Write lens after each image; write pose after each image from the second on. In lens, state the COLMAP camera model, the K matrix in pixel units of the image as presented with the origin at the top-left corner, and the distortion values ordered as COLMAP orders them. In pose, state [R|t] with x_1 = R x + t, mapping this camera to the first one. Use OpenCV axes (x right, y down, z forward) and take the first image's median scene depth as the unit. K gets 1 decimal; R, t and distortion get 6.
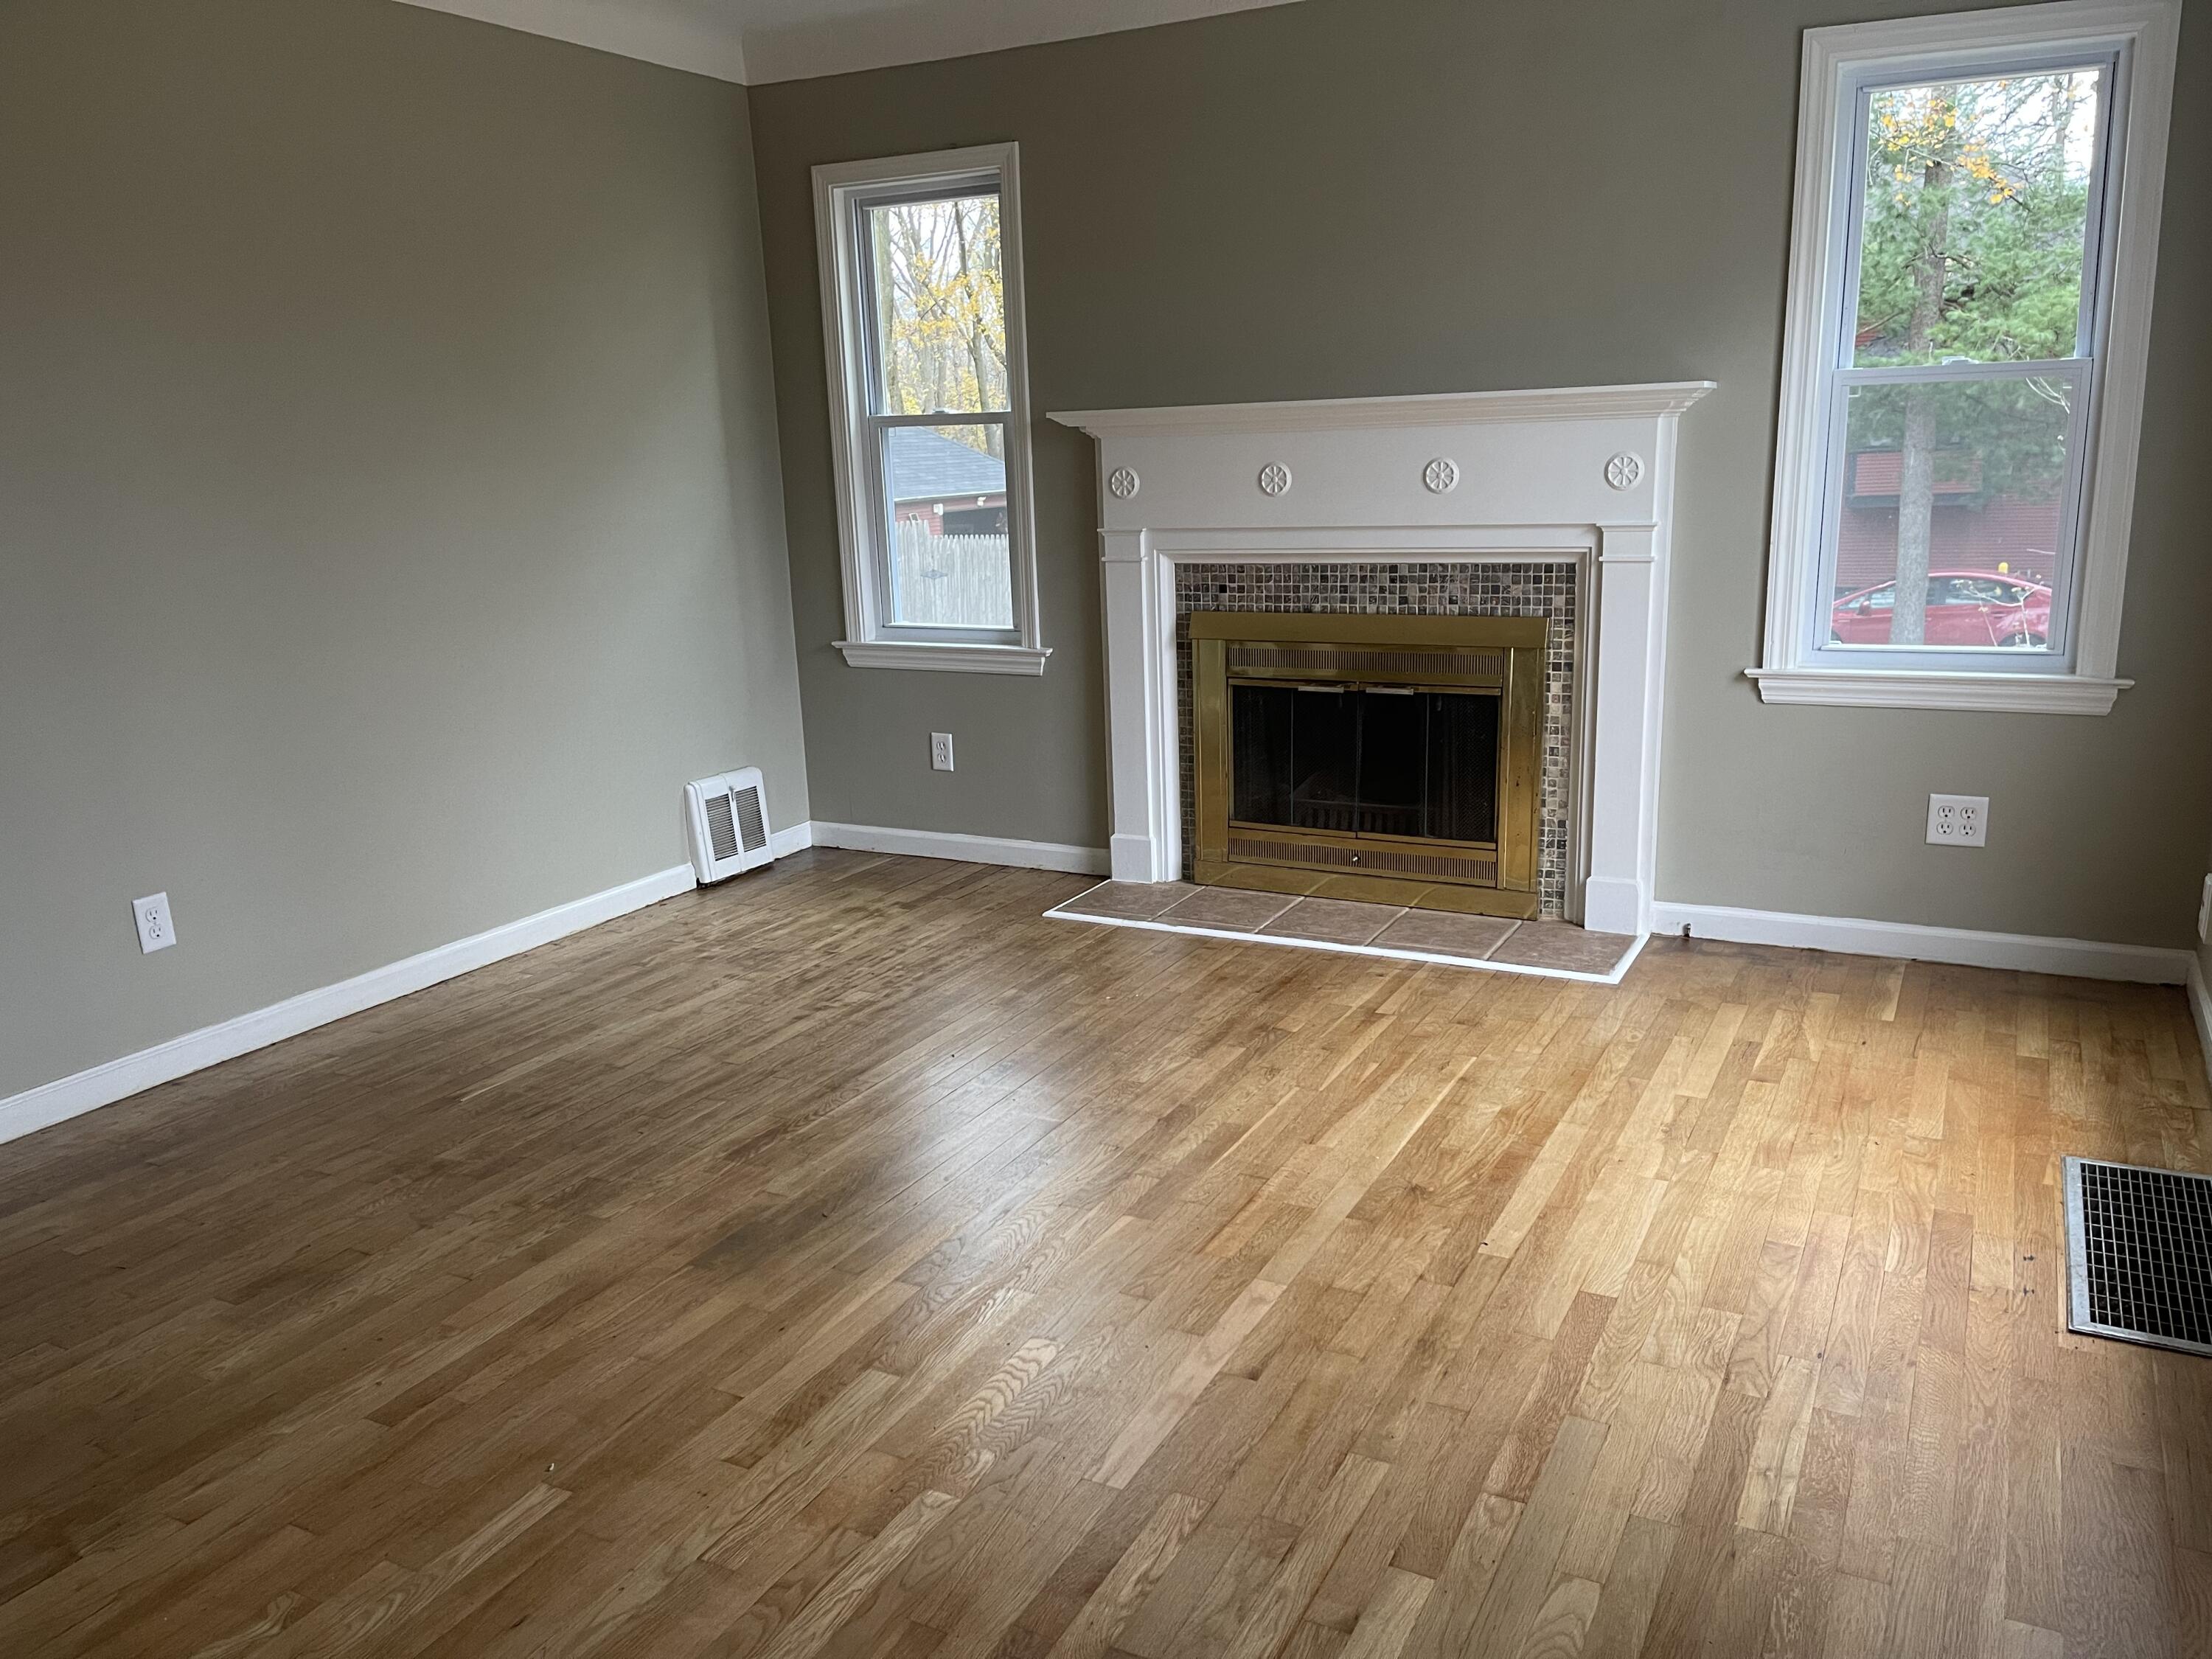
lens RADIAL K [[1665.5, 0, 1101.7], [0, 1665.5, 839.0], [0, 0, 1]] dist [0.078569, -0.096046]
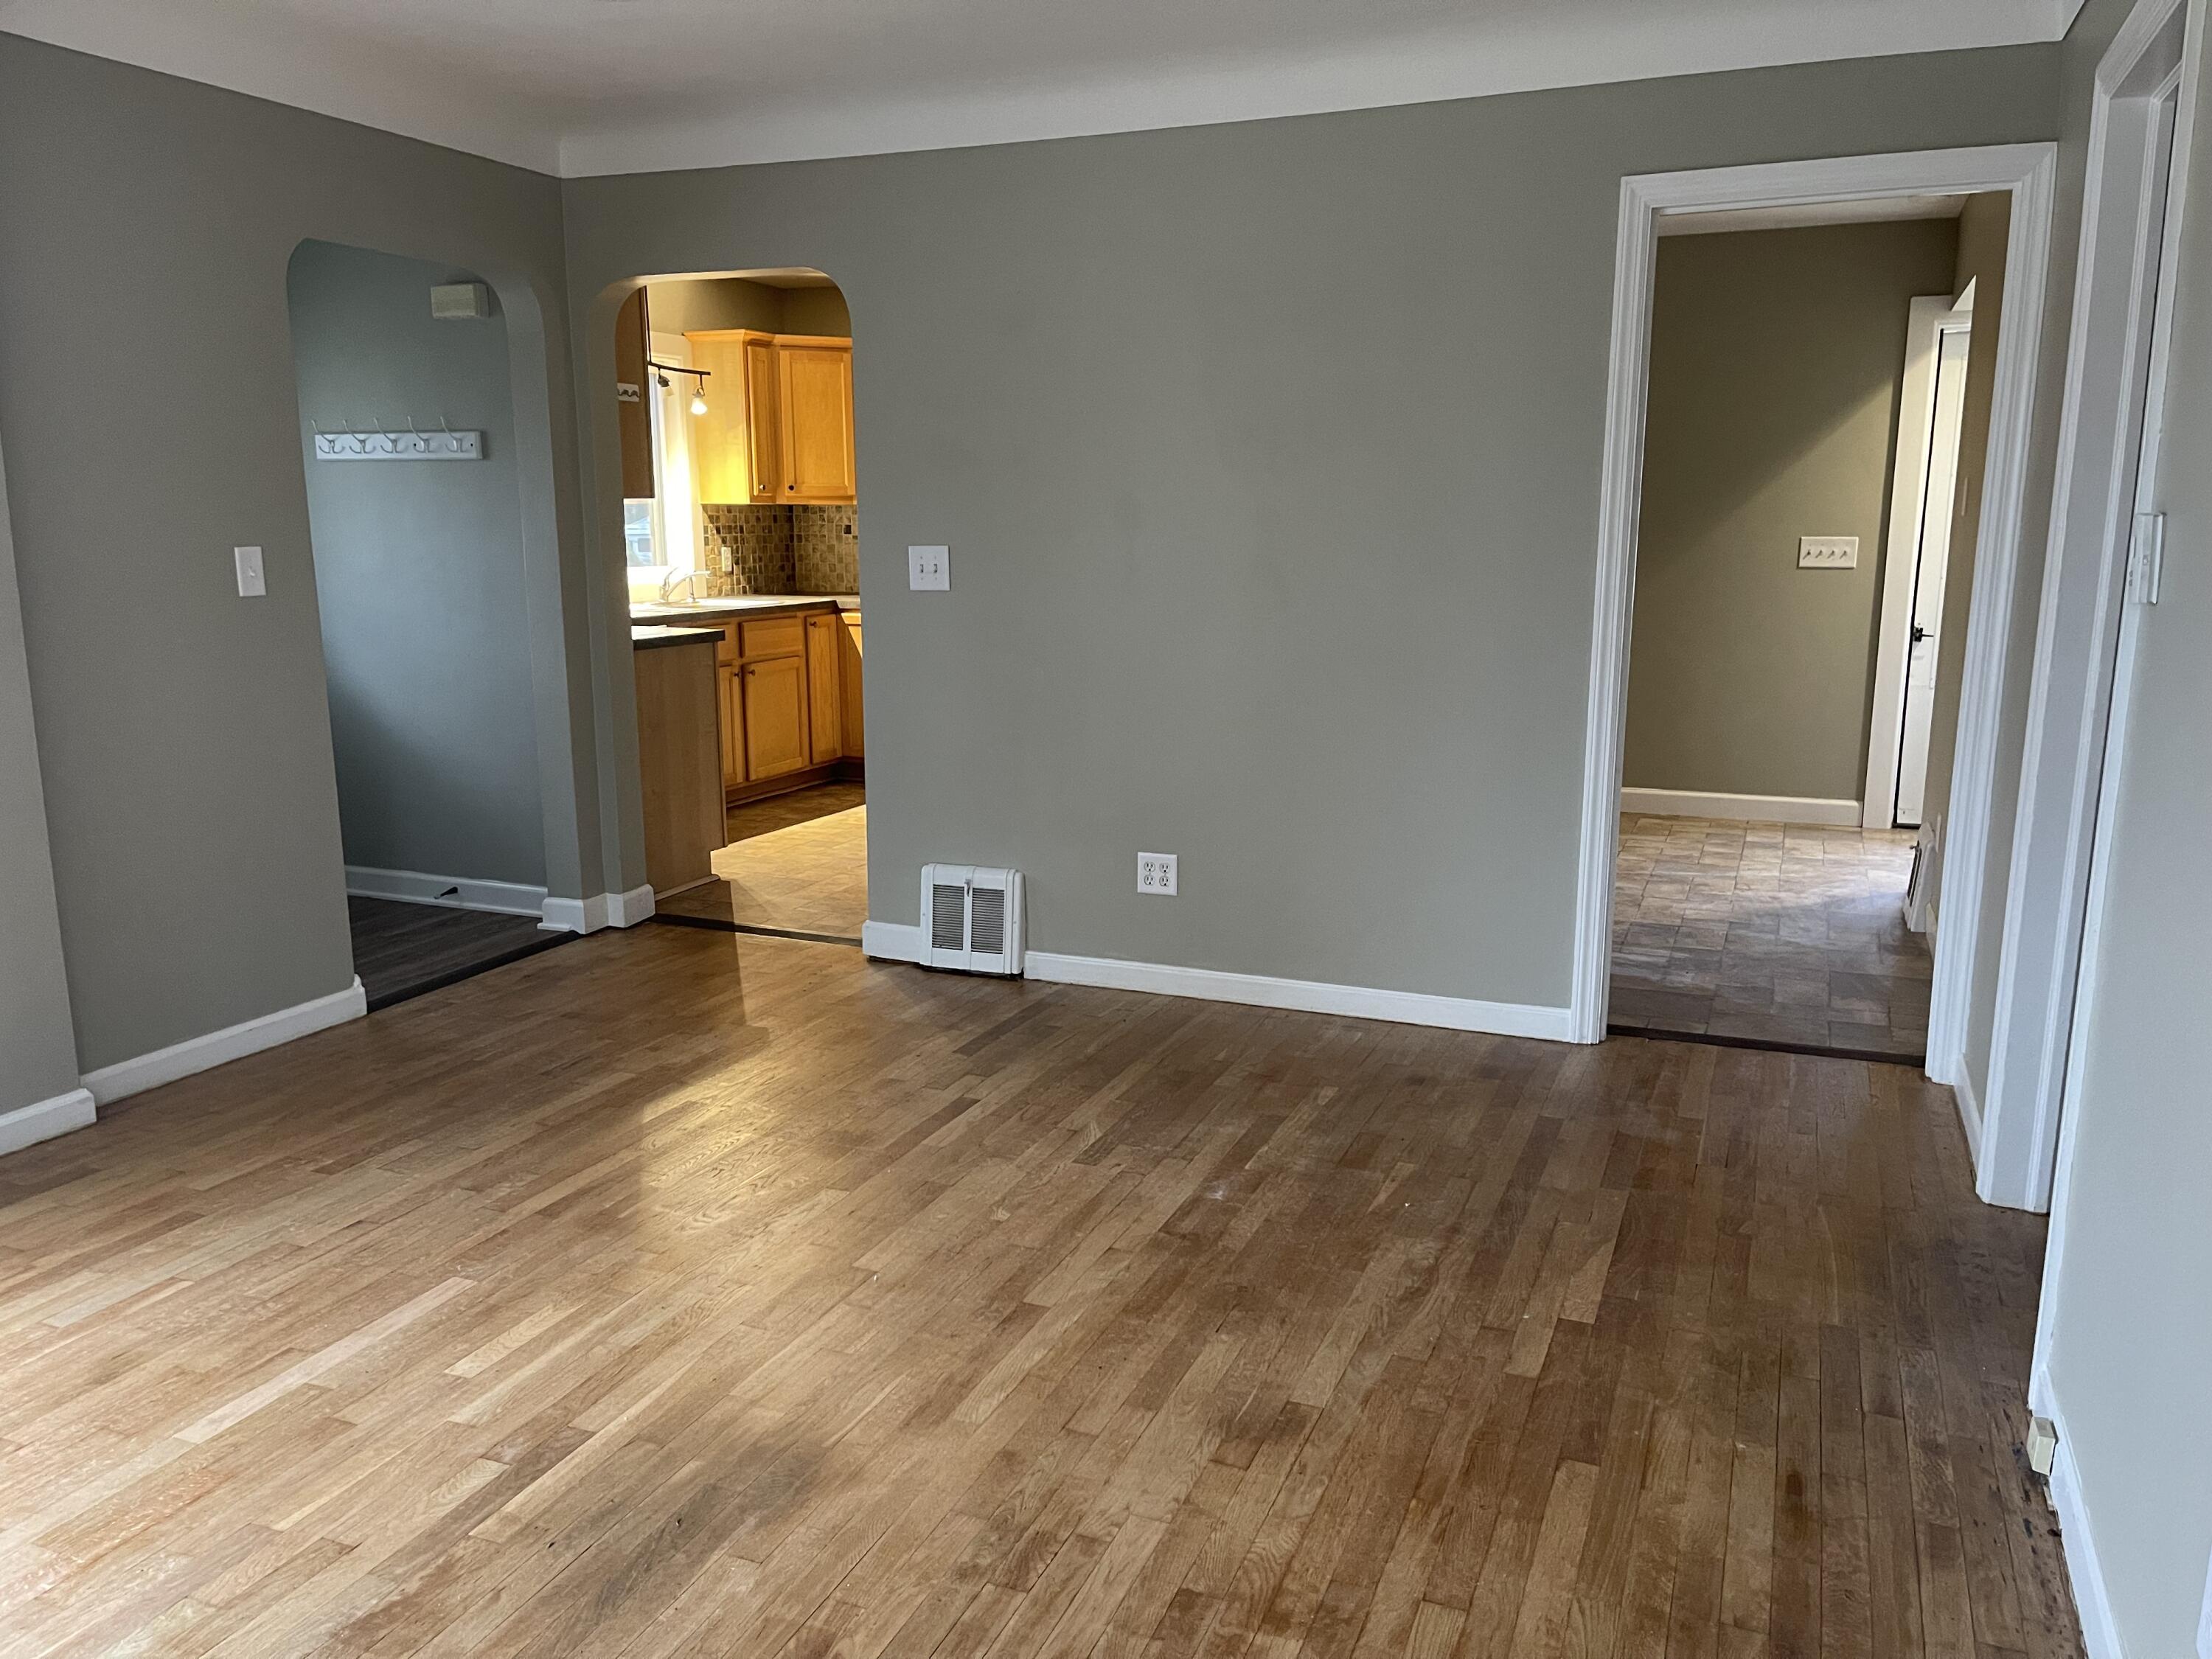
lens RADIAL K [[1665.5, 0, 1096.9], [0, 1665.5, 842.6], [0, 0, 1]] dist [0.078569, -0.096046]
pose [[-0.995128, 0.051446, -0.084108, -0.216269], [0.011358, 0.907211, 0.420523, -0.272327], [0.097938, 0.417519, -0.903375, 1.110993]]
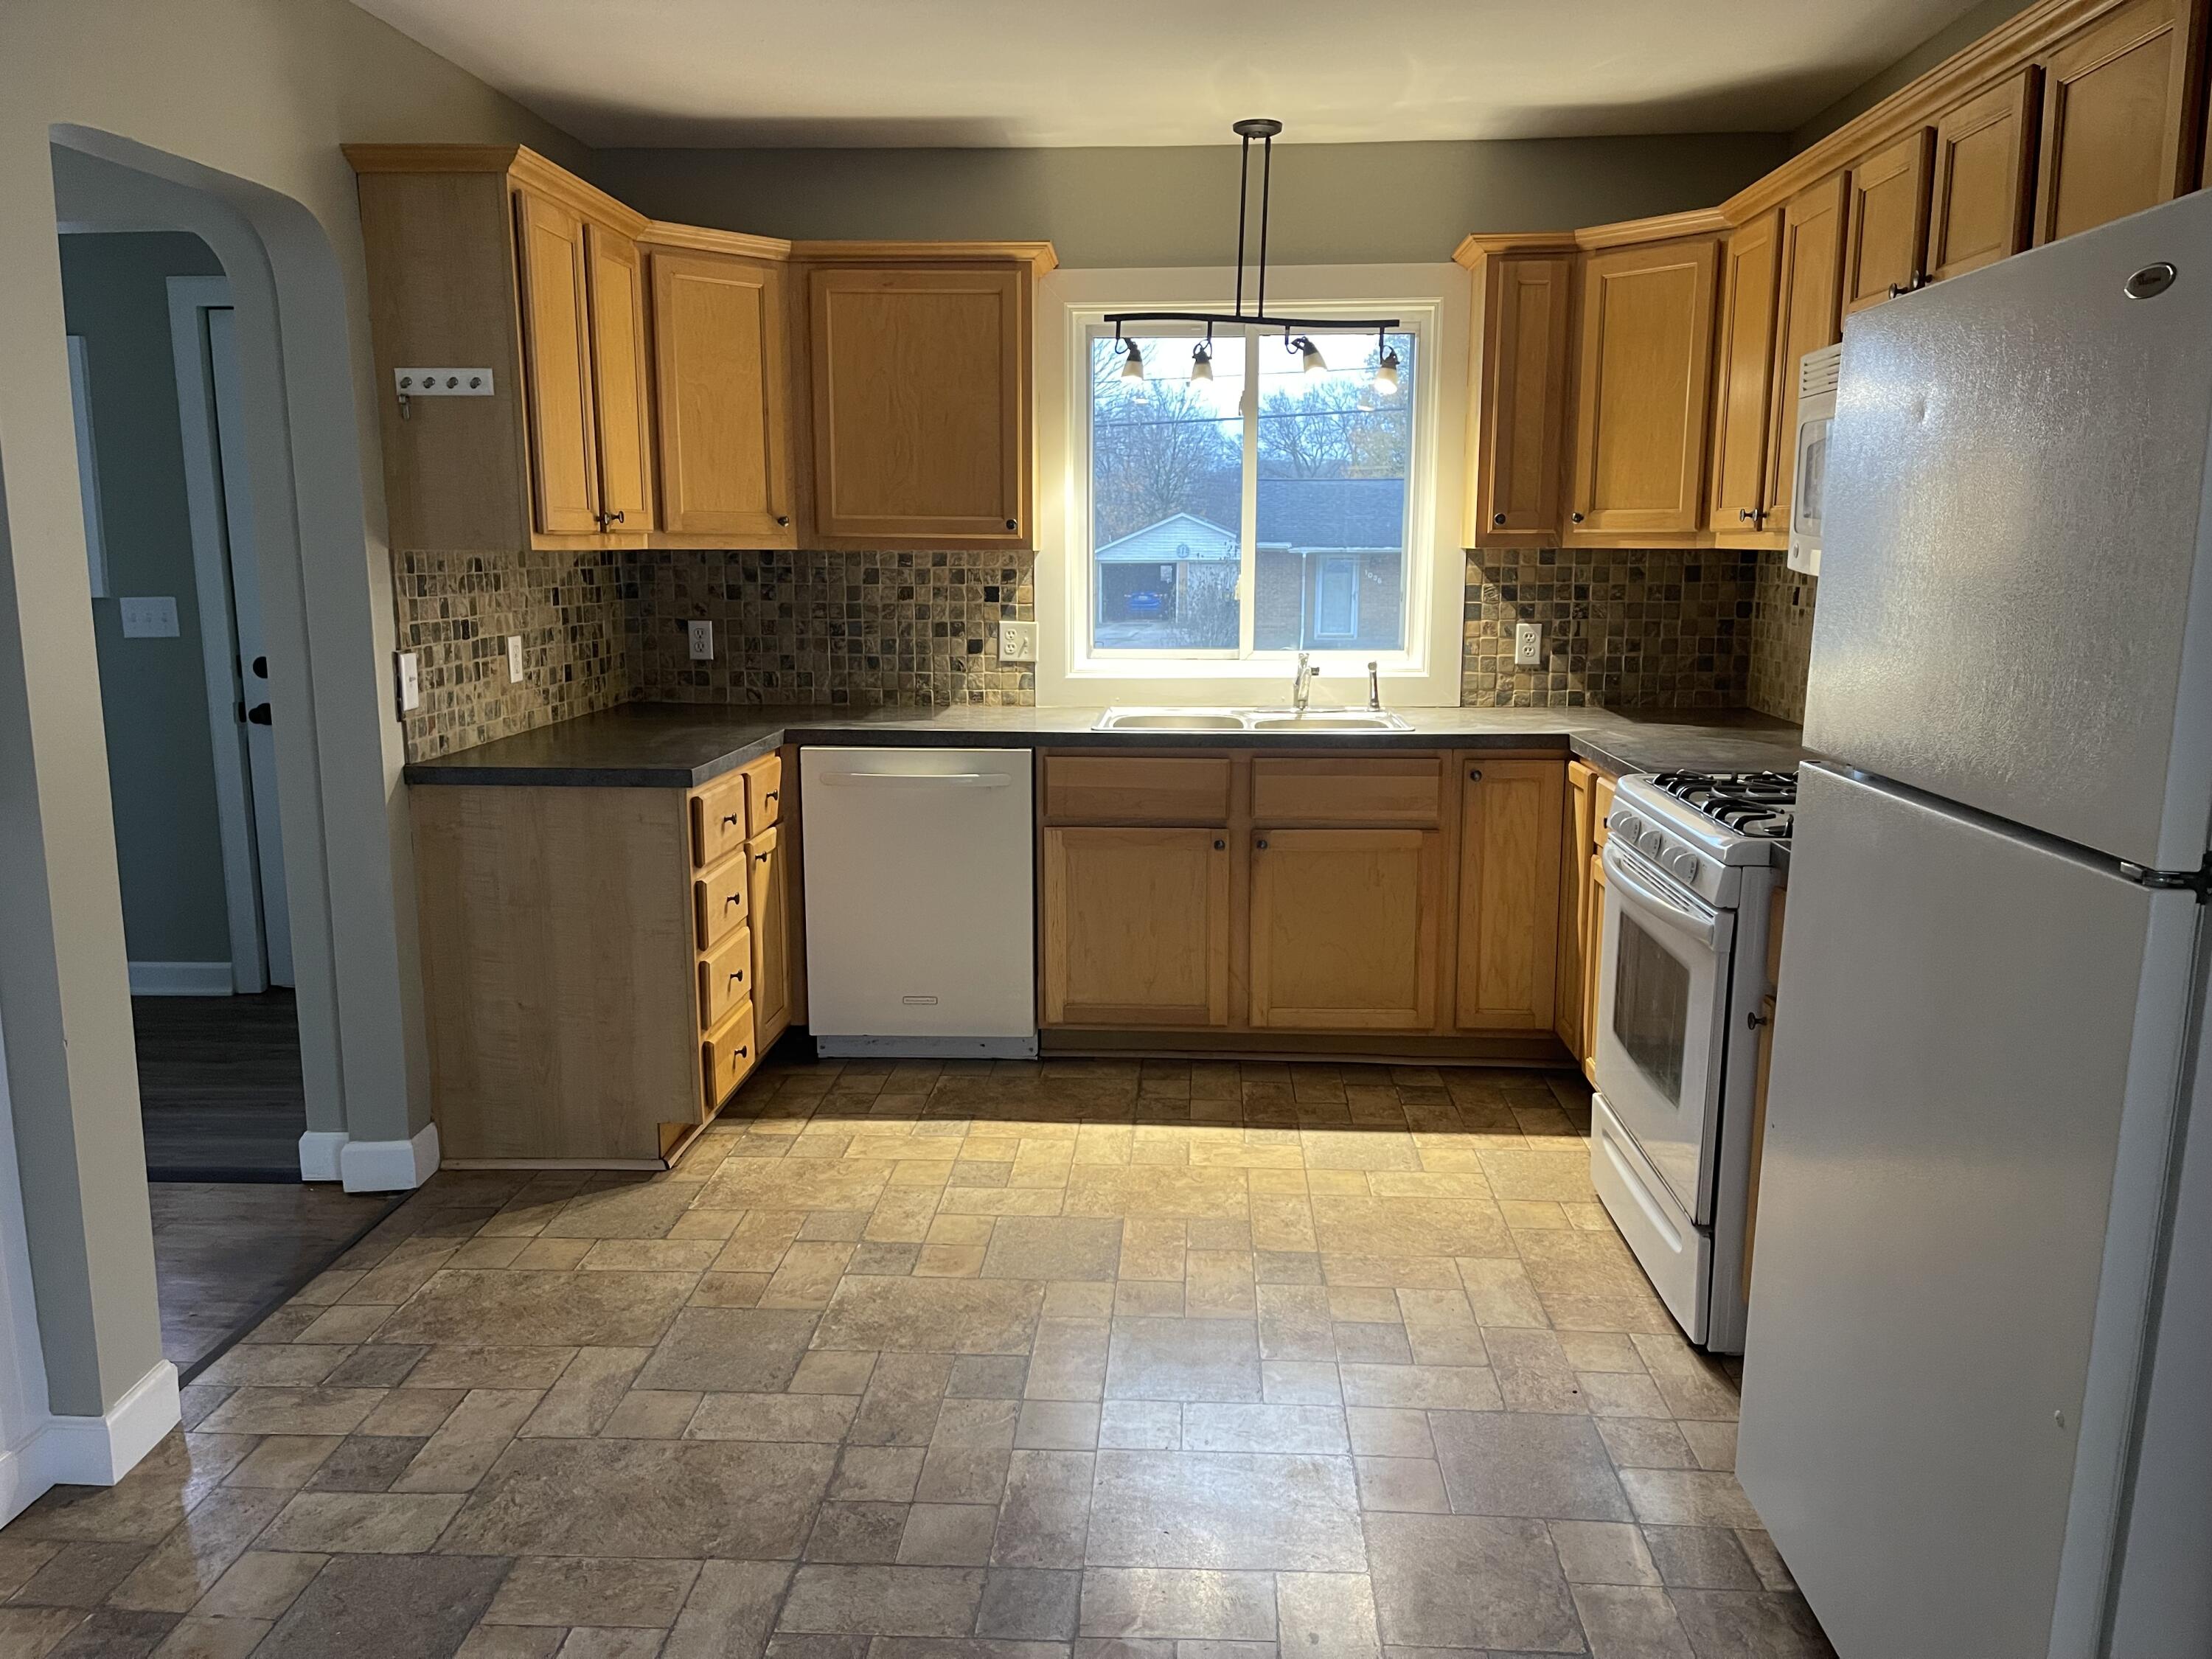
lens RADIAL K [[1665.5, 0, 1105.8], [0, 1665.5, 842.1], [0, 0, 1]] dist [0.078569, -0.096046]
pose [[-0.416788, -0.131313, 0.899469, -0.903974], [0.227100, 0.943090, 0.242913, 0.047915], [-0.880178, 0.305513, -0.363247, -0.197552]]
